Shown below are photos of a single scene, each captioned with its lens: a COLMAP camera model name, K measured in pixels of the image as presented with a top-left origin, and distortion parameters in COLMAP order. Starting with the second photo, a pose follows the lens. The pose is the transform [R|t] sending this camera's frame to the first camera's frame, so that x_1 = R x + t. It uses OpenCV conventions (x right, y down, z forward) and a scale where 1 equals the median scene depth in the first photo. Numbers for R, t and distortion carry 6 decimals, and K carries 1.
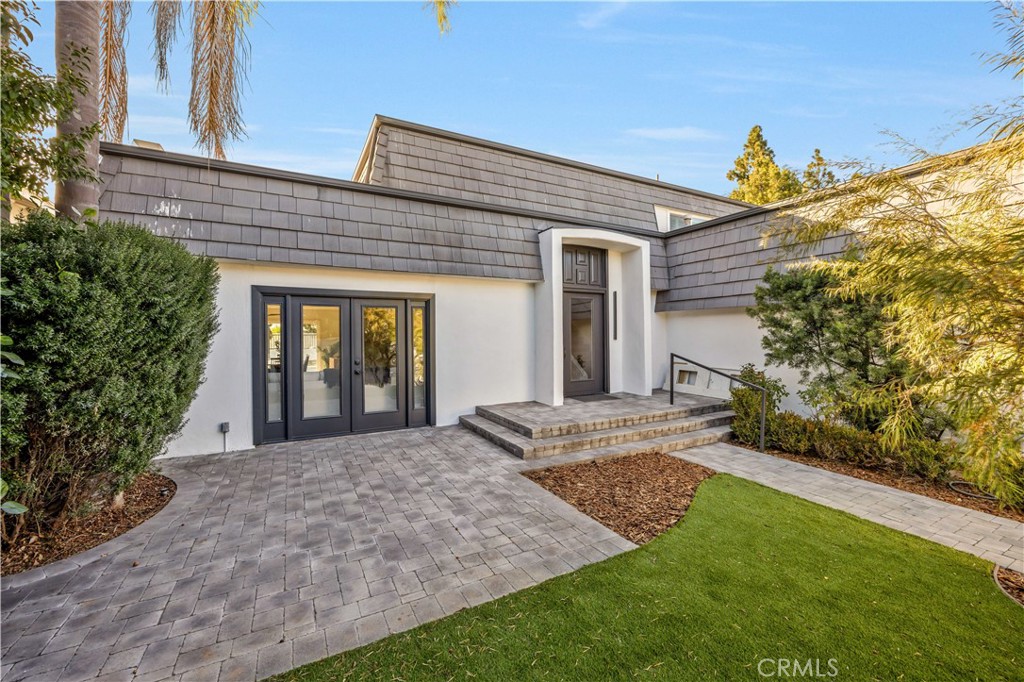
lens RADIAL K [[420.1, 0, 512.0], [0, 420.1, 341.0], [0, 0, 1]] dist [0.000790, 0.000100]
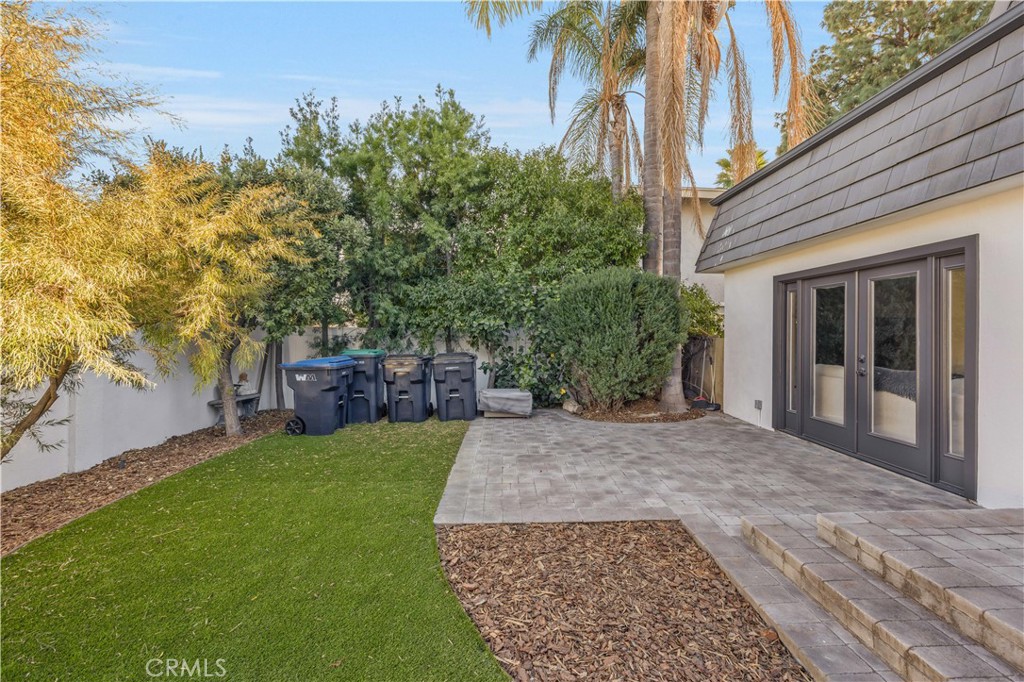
lens RADIAL K [[420.1, 0, 512.0], [0, 420.1, 341.0], [0, 0, 1]] dist [0.000790, 0.000100]
pose [[-0.470820, 0.020802, -0.881984, 0.717548], [-0.017375, 0.999309, 0.032844, 0.007776], [0.882058, 0.030788, -0.470134, 1.056784]]
